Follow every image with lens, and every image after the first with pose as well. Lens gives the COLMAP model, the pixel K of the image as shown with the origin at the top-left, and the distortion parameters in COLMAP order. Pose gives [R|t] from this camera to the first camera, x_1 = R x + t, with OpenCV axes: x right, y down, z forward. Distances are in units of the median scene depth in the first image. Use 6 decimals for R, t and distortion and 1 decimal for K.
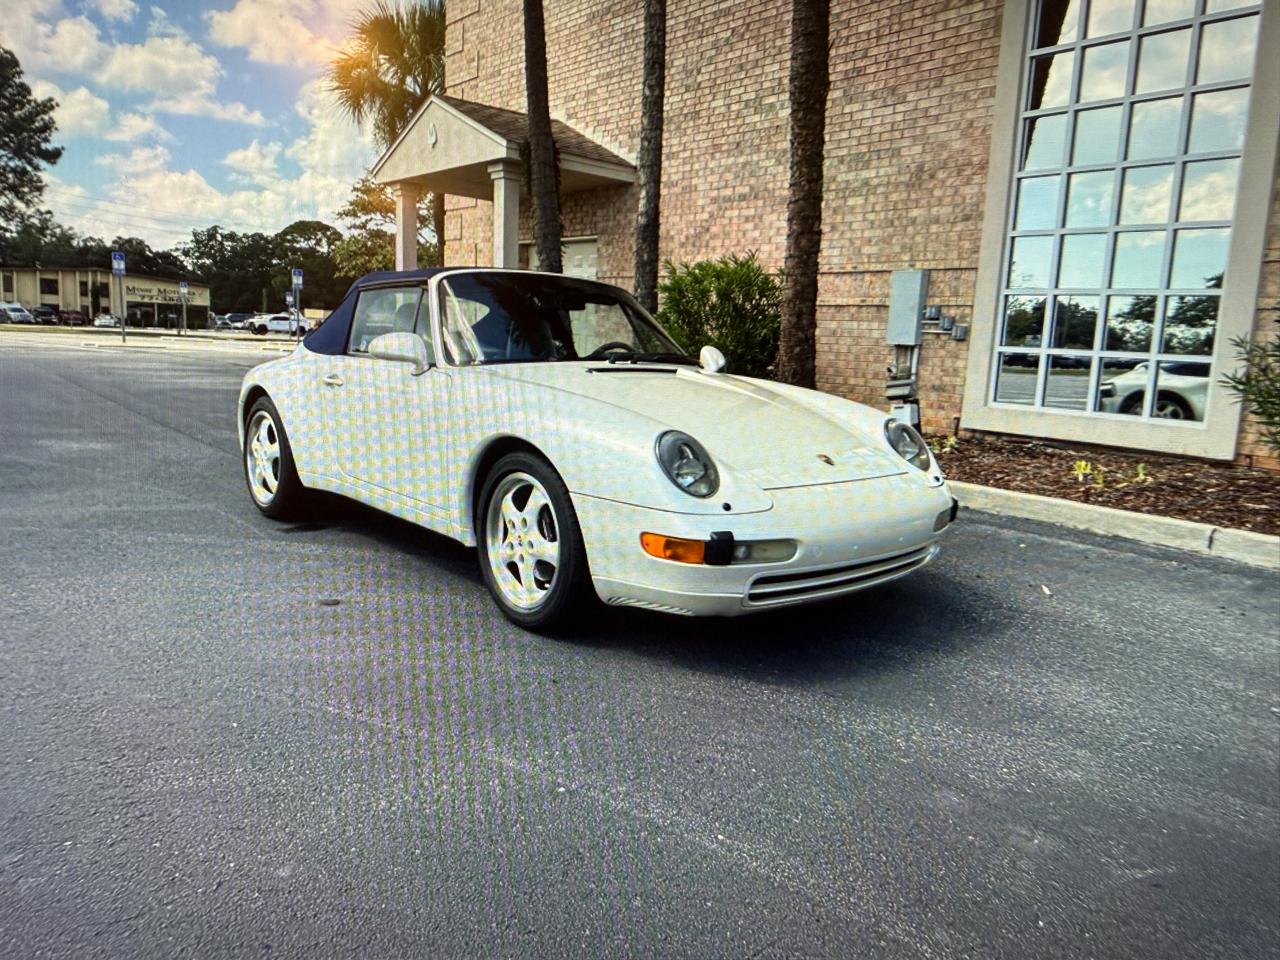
lens RADIAL K [[981.2, 0, 694.0], [0, 981.2, 490.6], [0, 0, 1]] dist [0.062426, -0.040475]
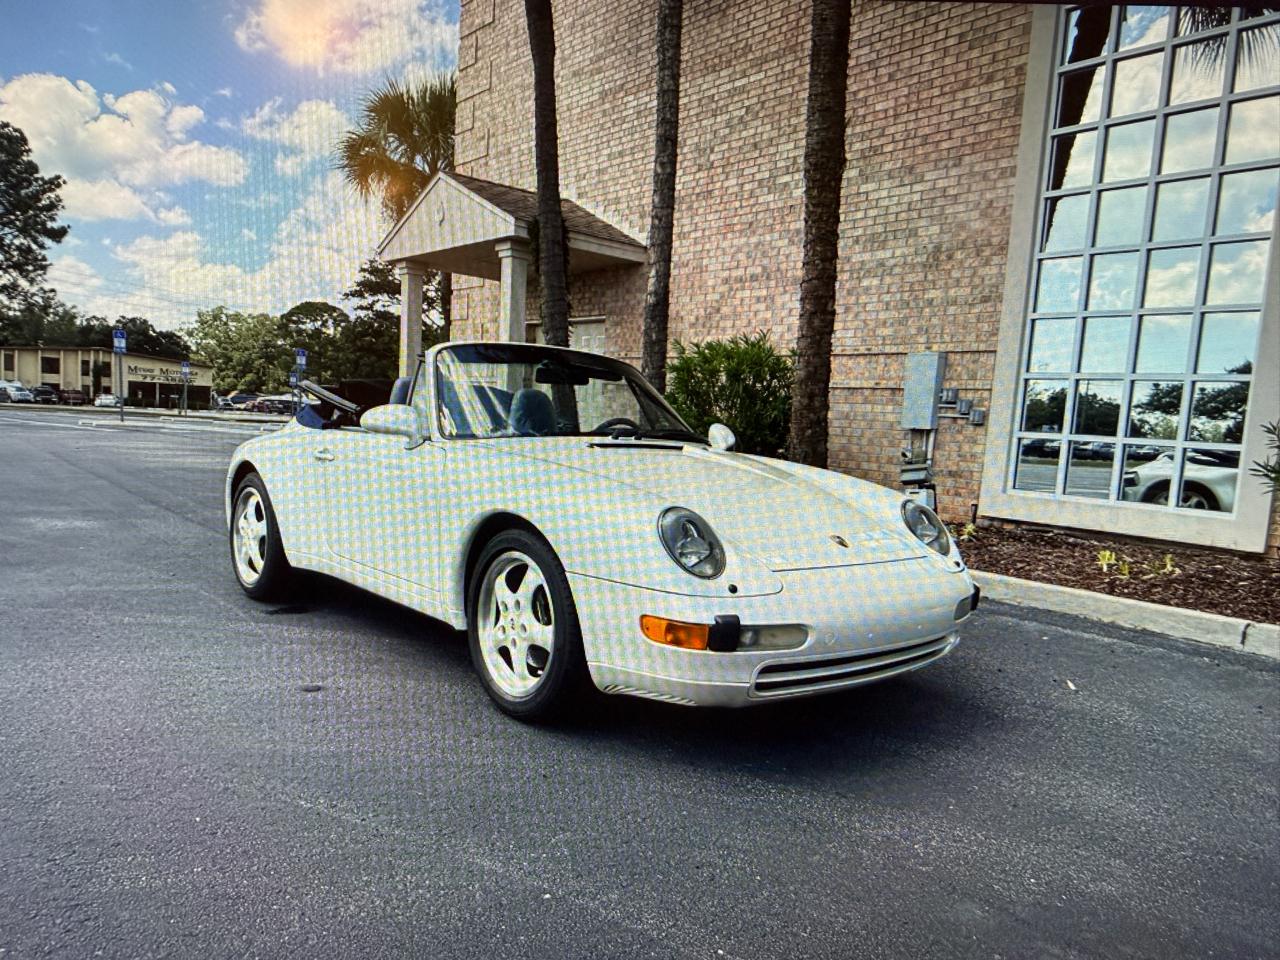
lens RADIAL K [[1002.8, 0, 695.3], [0, 1002.8, 546.4], [0, 0, 1]] dist [0.082538, -0.069429]
pose [[0.999905, 0.011607, -0.007410, 0.001329], [-0.011846, 0.999385, -0.033002, 0.002259], [0.007023, 0.033087, 0.999428, 0.013291]]
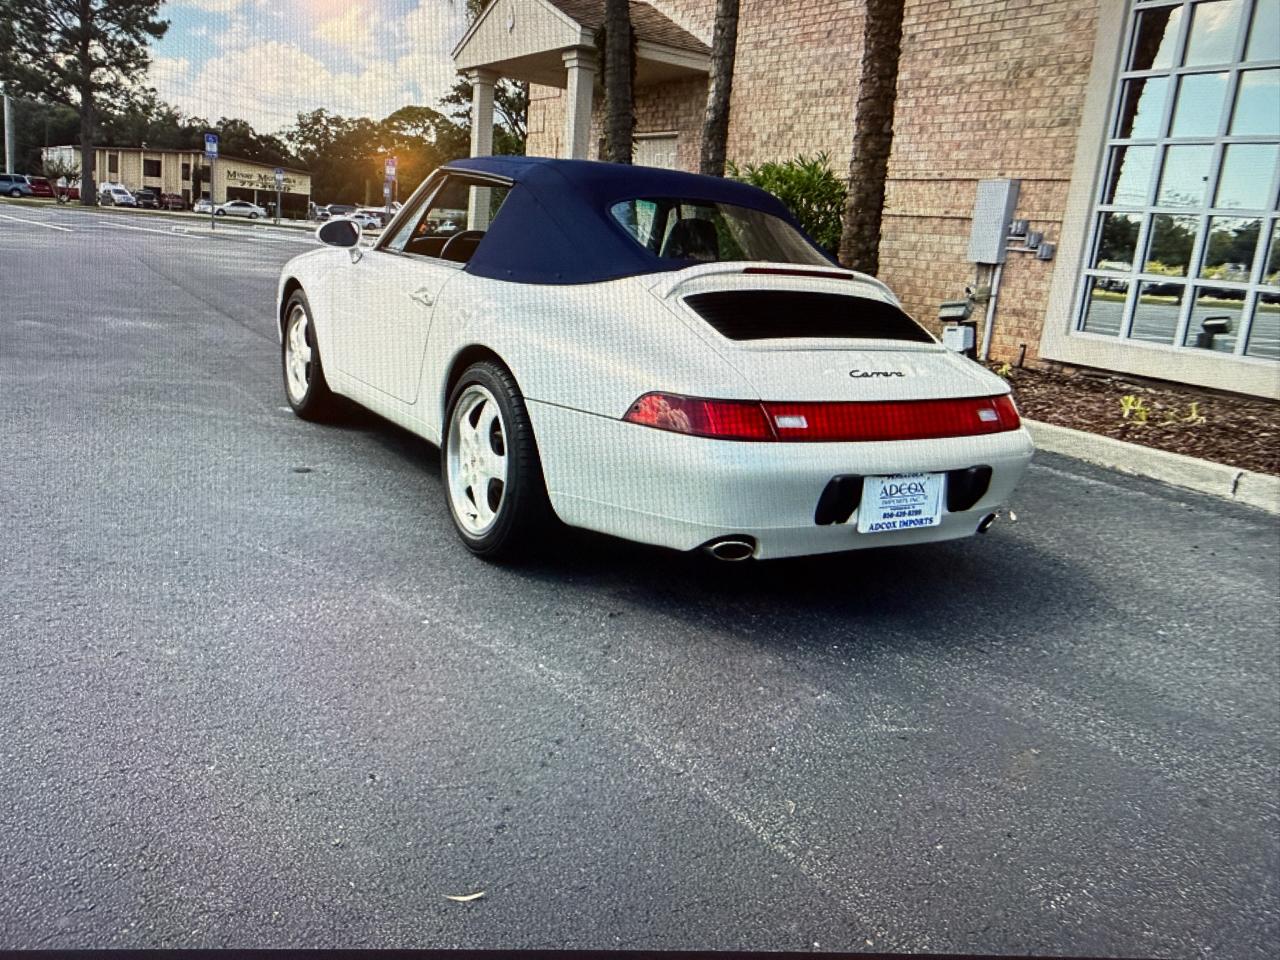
lens RADIAL K [[1105.5, 0, 666.6], [0, 1105.5, 462.6], [0, 0, 1]] dist [0.078001, -0.065221]
pose [[0.988309, 0.069878, -0.135509, 0.076553], [-0.064876, 0.997051, 0.040990, 0.011756], [0.137974, -0.031720, 0.989928, -0.058065]]
